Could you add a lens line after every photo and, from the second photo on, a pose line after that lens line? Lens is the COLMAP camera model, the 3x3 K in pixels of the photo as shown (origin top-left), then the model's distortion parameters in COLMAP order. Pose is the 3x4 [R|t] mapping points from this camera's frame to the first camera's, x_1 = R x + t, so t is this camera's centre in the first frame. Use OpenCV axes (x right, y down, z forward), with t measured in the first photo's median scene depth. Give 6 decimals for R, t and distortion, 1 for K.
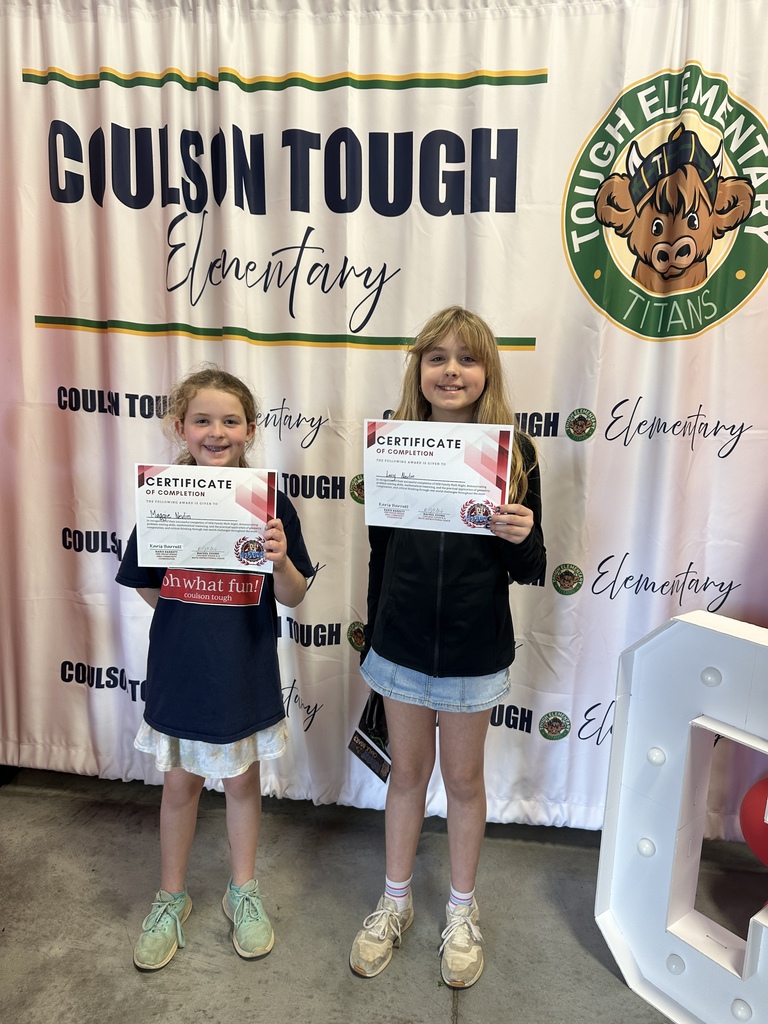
lens RADIAL K [[709.4, 0, 388.5], [0, 709.4, 547.3], [0, 0, 1]] dist [0.074884, -0.124762]
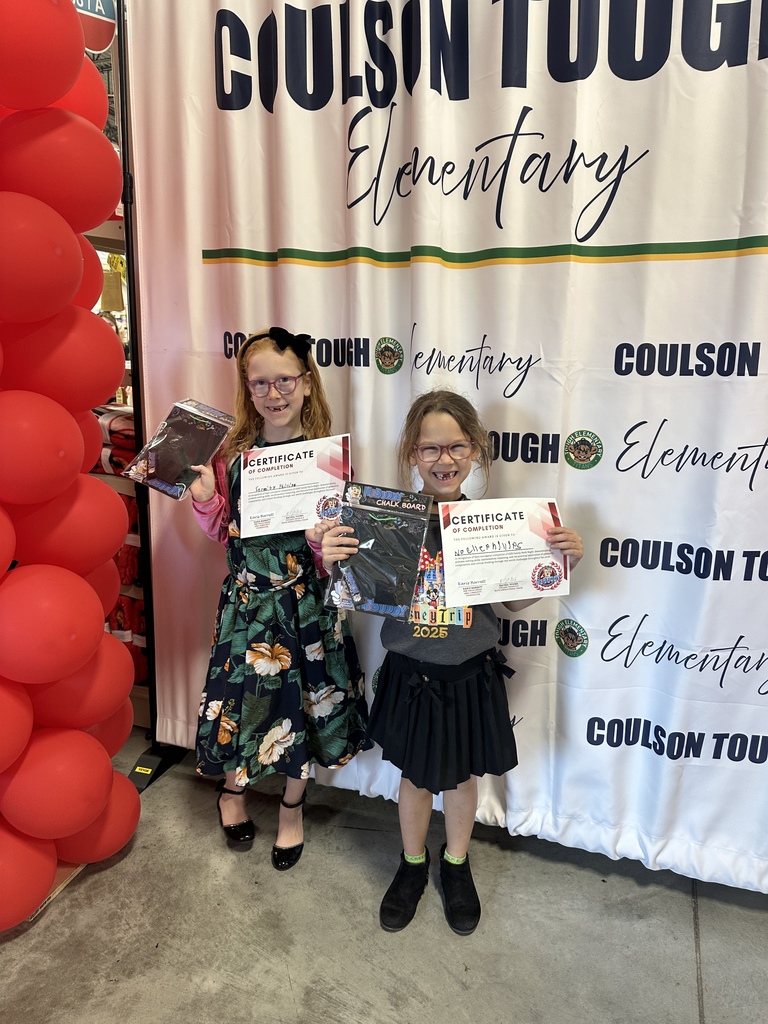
lens RADIAL K [[716.1, 0, 384.0], [0, 716.1, 512.0], [0, 0, 1]] dist [-0.002647, -0.002545]
pose [[0.969557, 0.016365, -0.244318, -0.061793], [-0.017084, 0.999854, -0.000824, -0.011301], [0.244269, 0.004972, 0.969695, 0.220410]]
